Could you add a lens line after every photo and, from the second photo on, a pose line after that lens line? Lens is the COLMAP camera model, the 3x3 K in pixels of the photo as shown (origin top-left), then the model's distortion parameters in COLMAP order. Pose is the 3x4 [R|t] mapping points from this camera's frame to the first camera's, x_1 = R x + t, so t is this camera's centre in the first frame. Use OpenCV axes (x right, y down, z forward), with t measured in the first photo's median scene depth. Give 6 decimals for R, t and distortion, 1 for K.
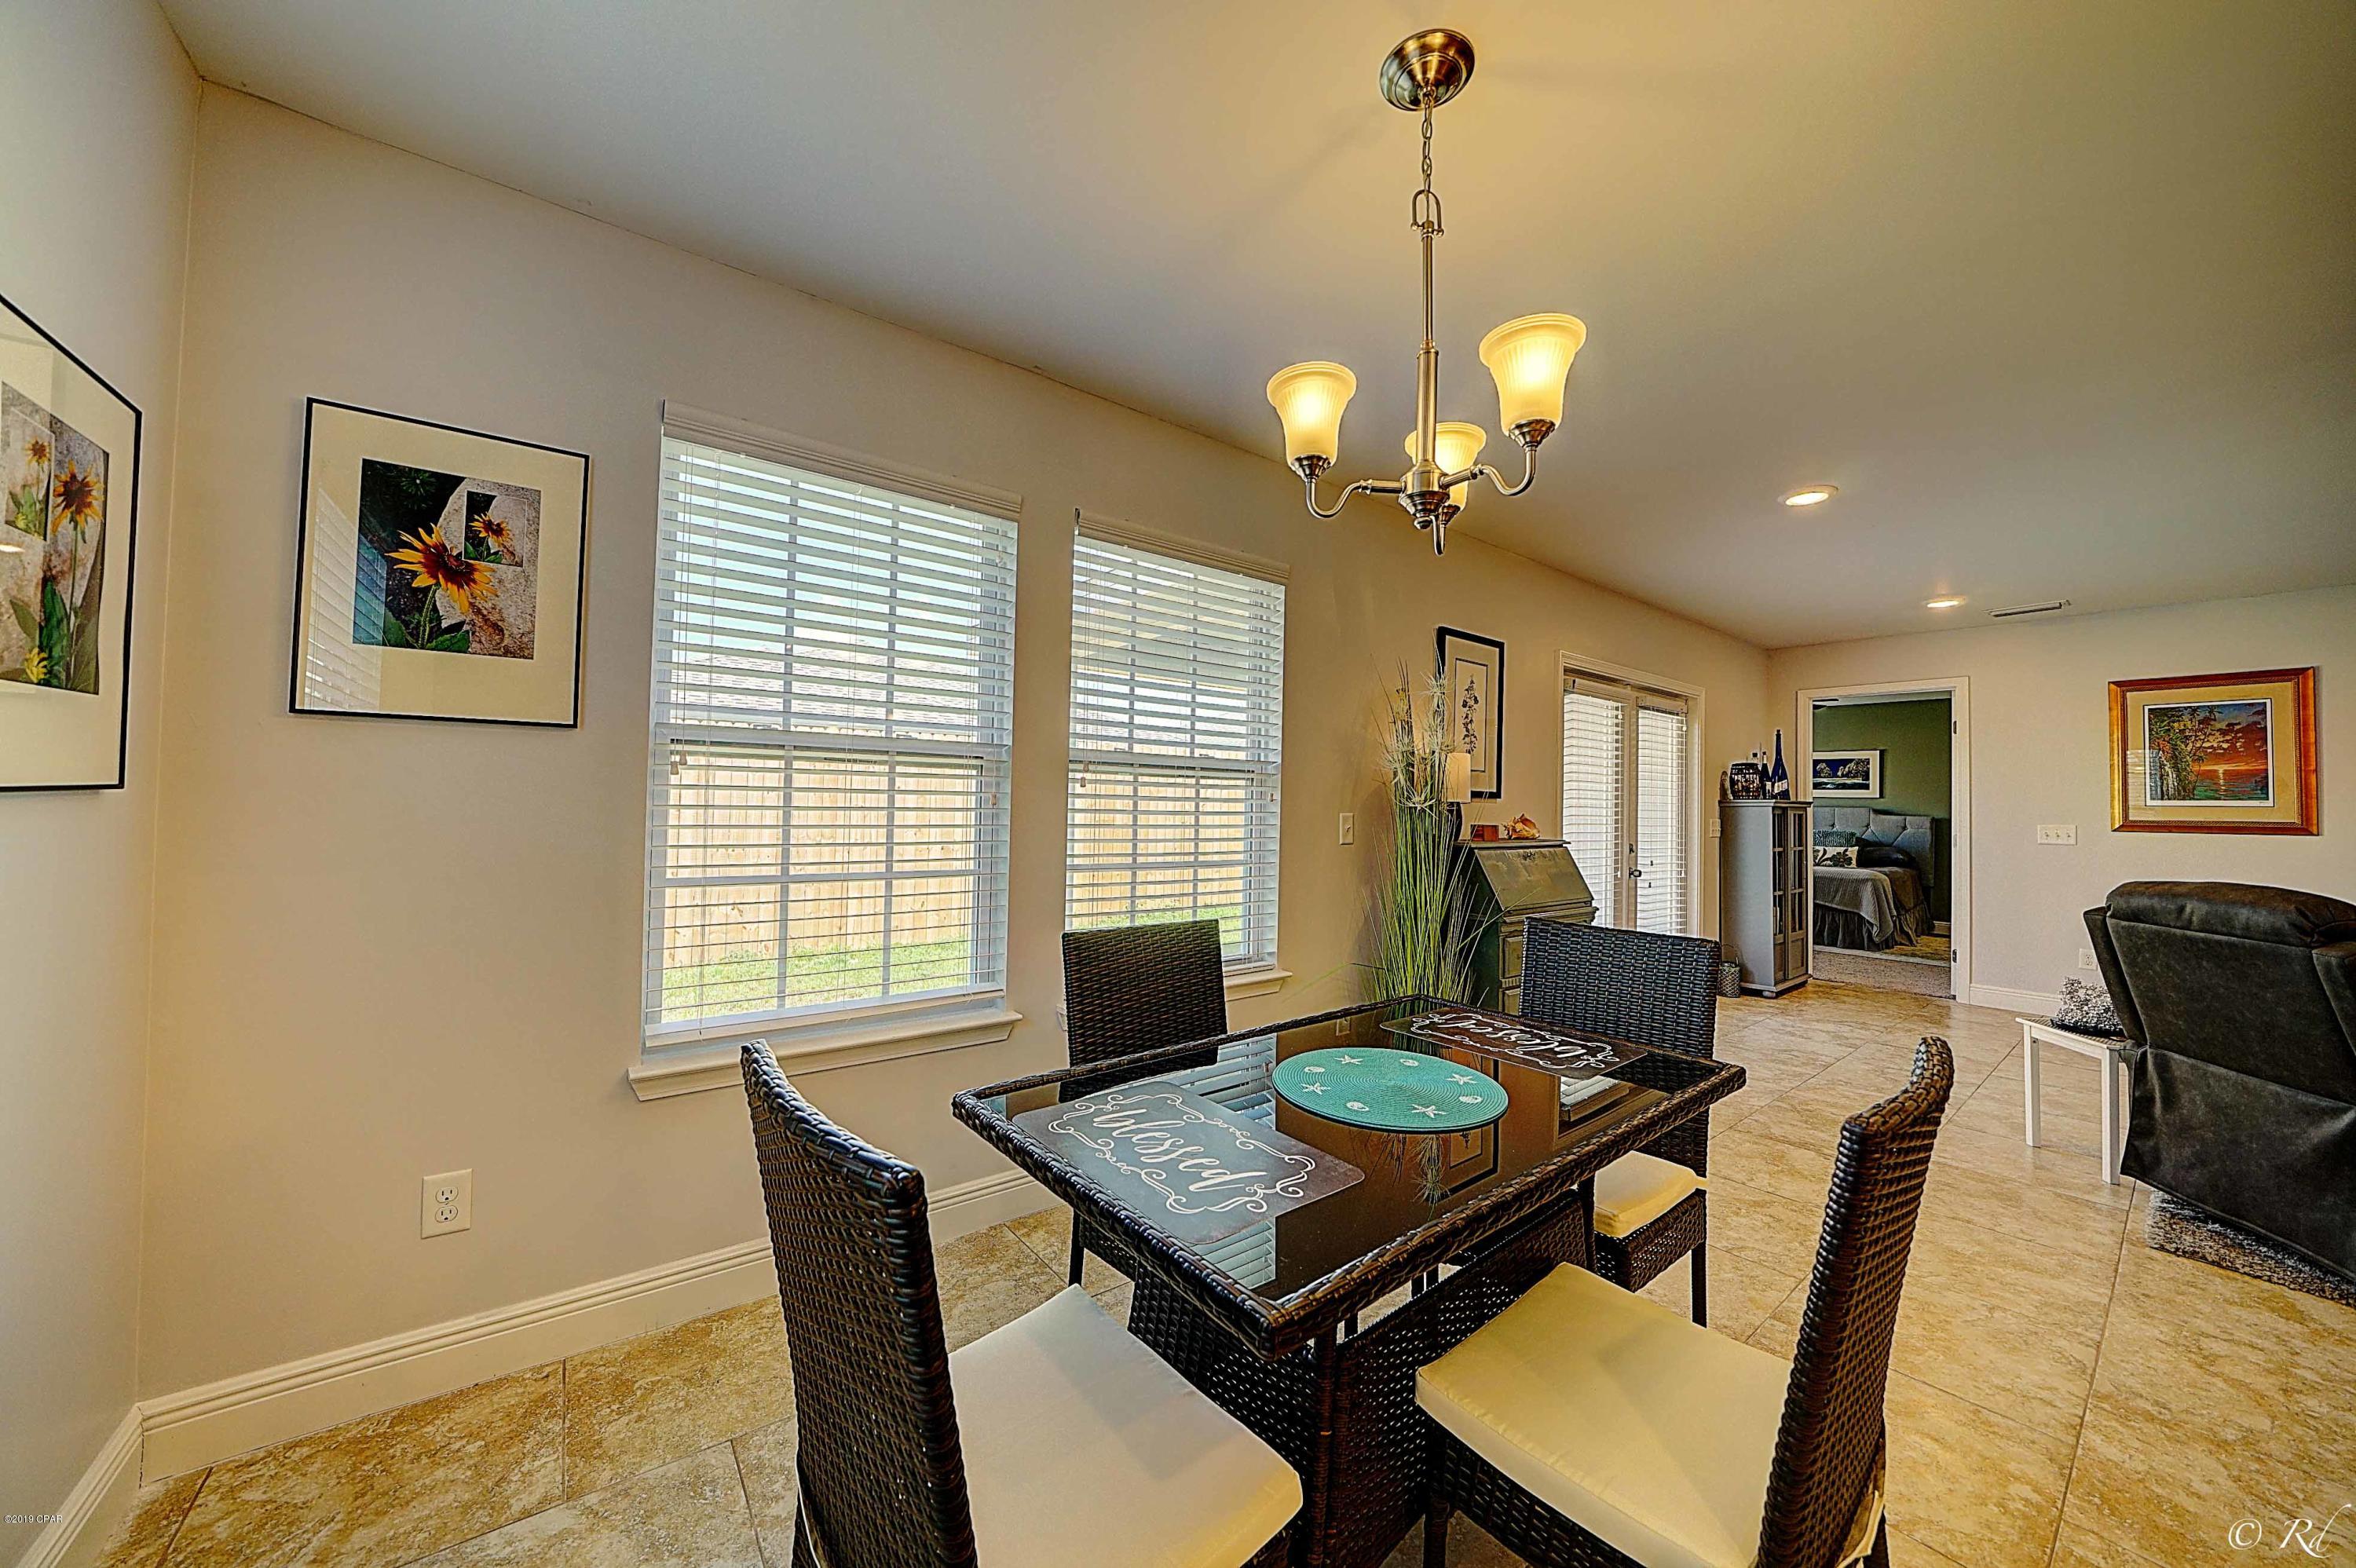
lens RADIAL K [[811.0, 0, 1175.4], [0, 811.0, 789.9], [0, 0, 1]] dist [-0.026862, 0.002600]
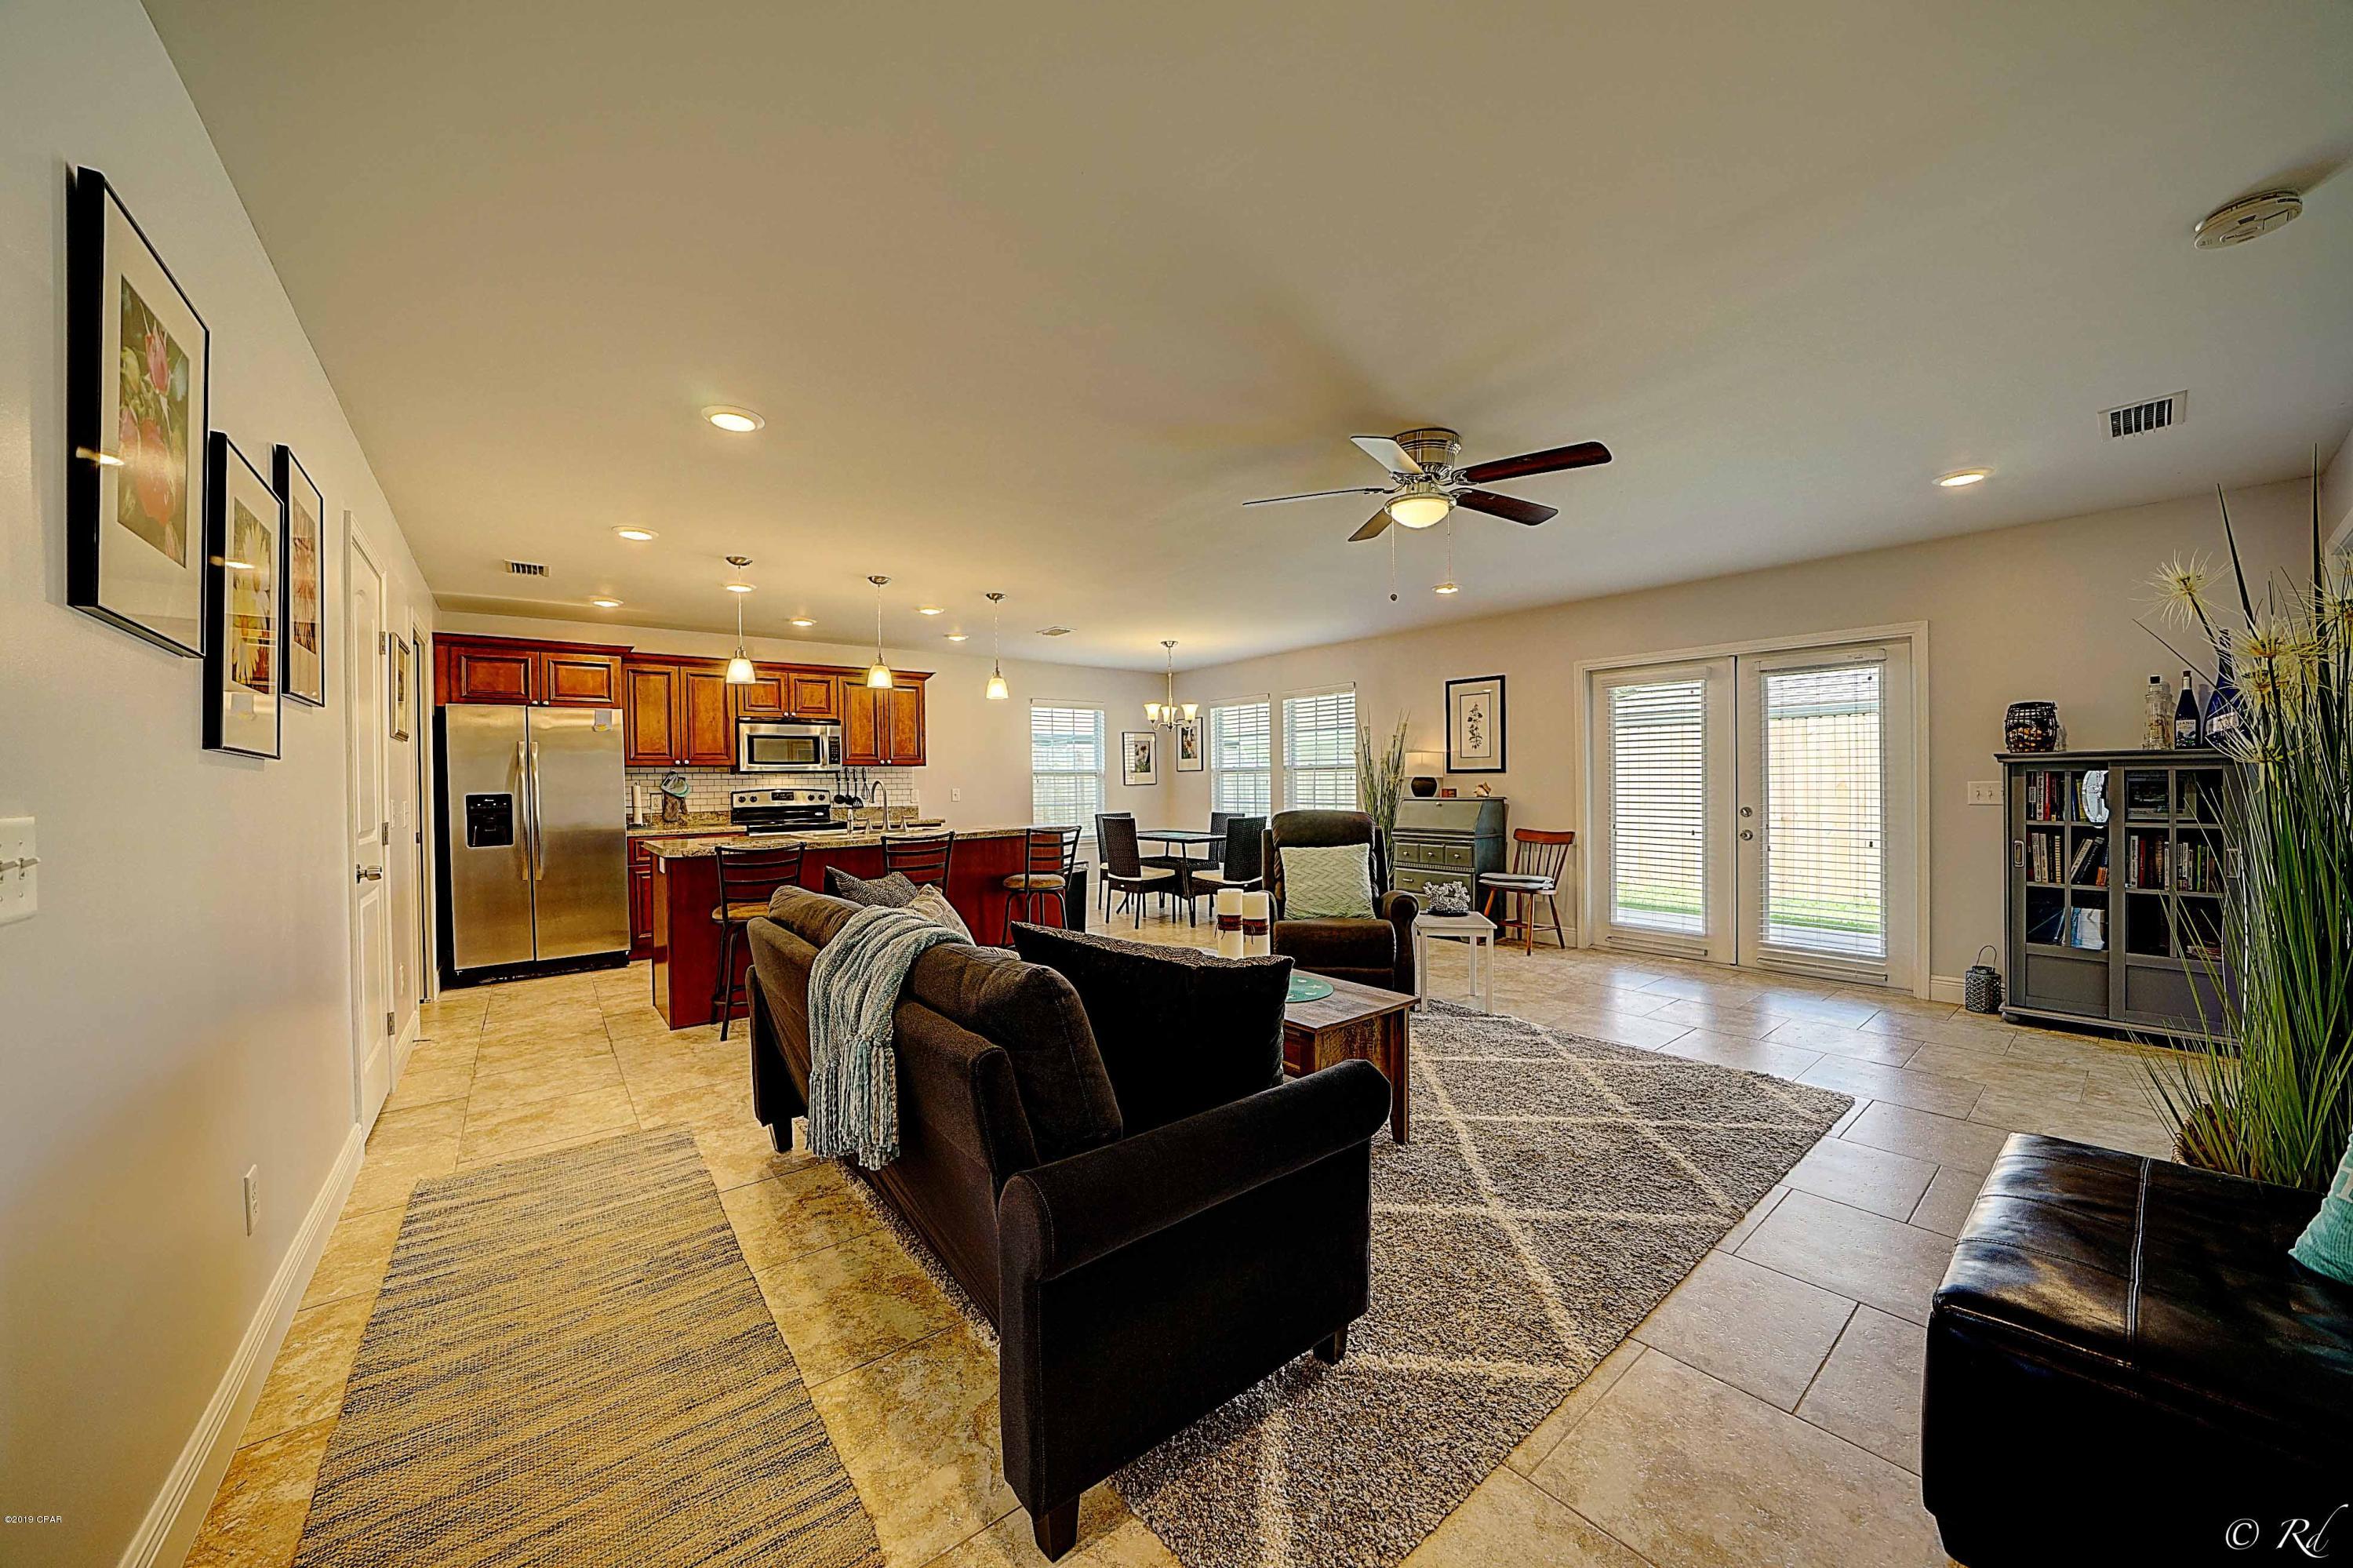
lens RADIAL K [[810.1, 0, 1173.9], [0, 810.1, 789.9], [0, 0, 1]] dist [-0.026862, 0.002600]
pose [[0.012195, 0.004959, -0.999913, 2.252227], [0.042166, 0.999096, 0.005470, 0.009181], [0.999036, -0.042229, 0.011974, 0.362223]]
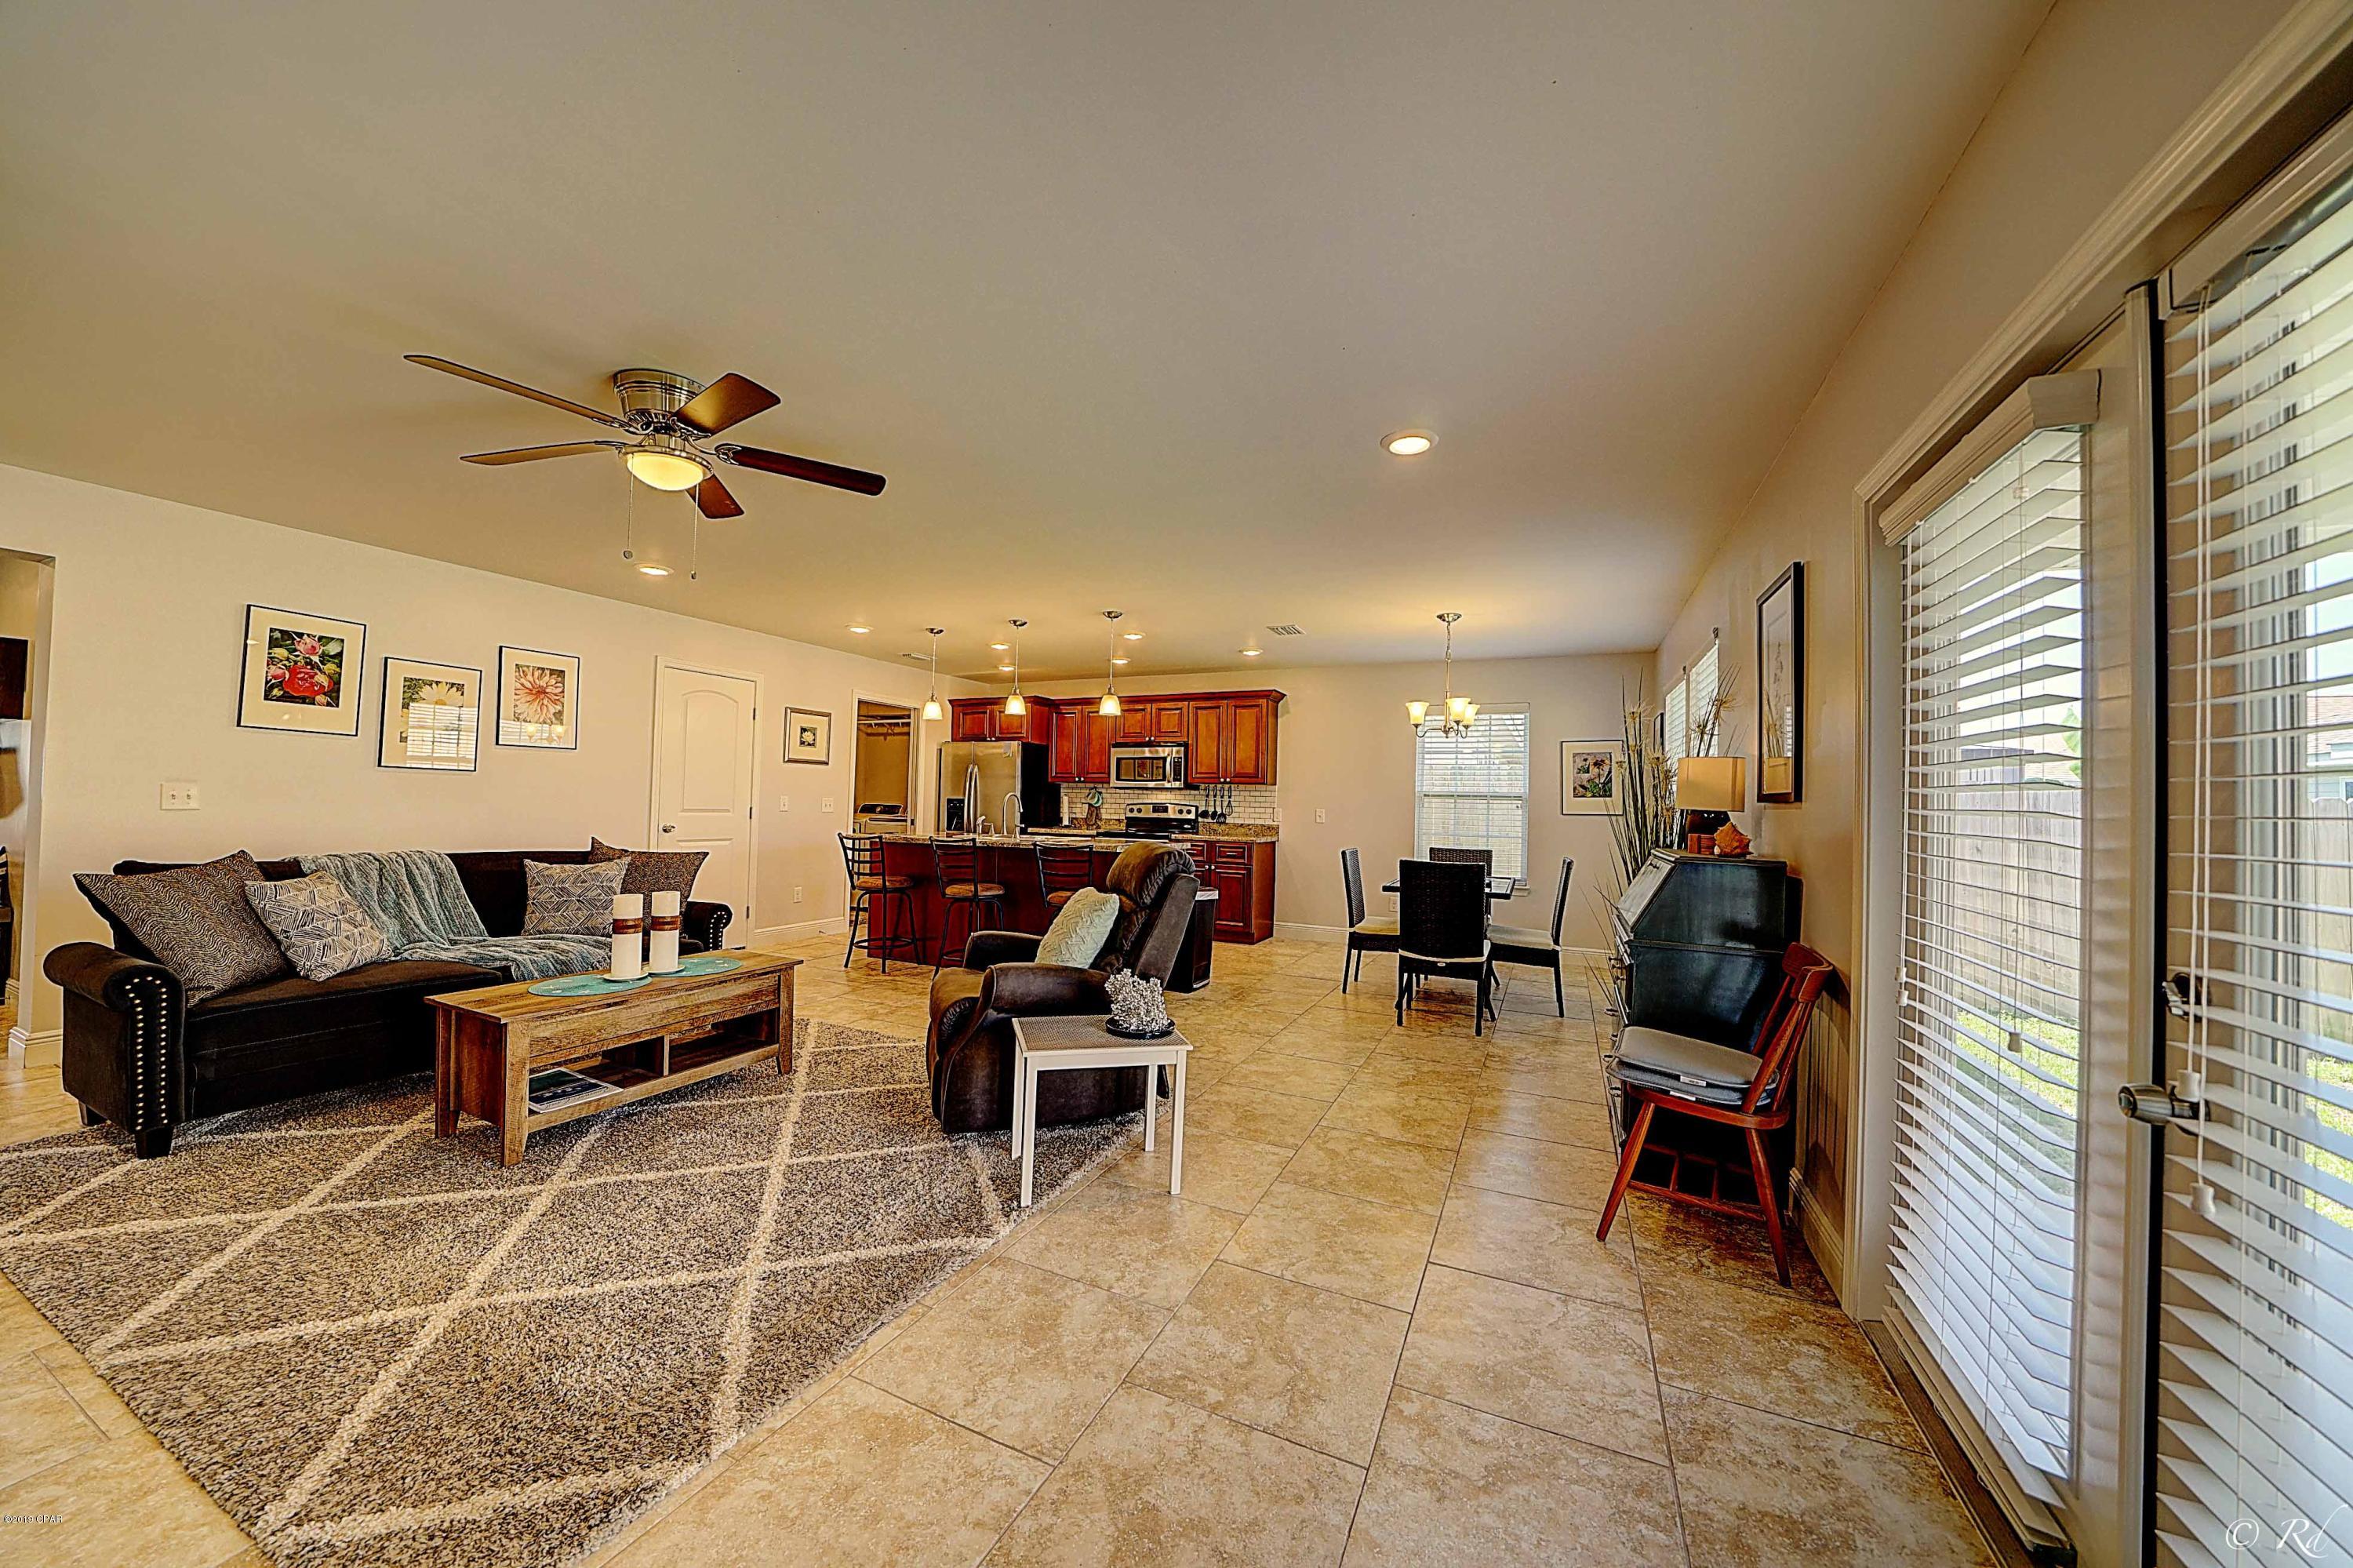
lens RADIAL K [[810.1, 0, 1173.9], [0, 810.1, 789.9], [0, 0, 1]] dist [-0.026862, 0.002600]
pose [[-0.887456, -0.033504, -0.459673, 1.302516], [-0.015015, 0.998927, -0.043821, 0.040615], [0.460647, -0.031987, -0.887007, 1.491448]]
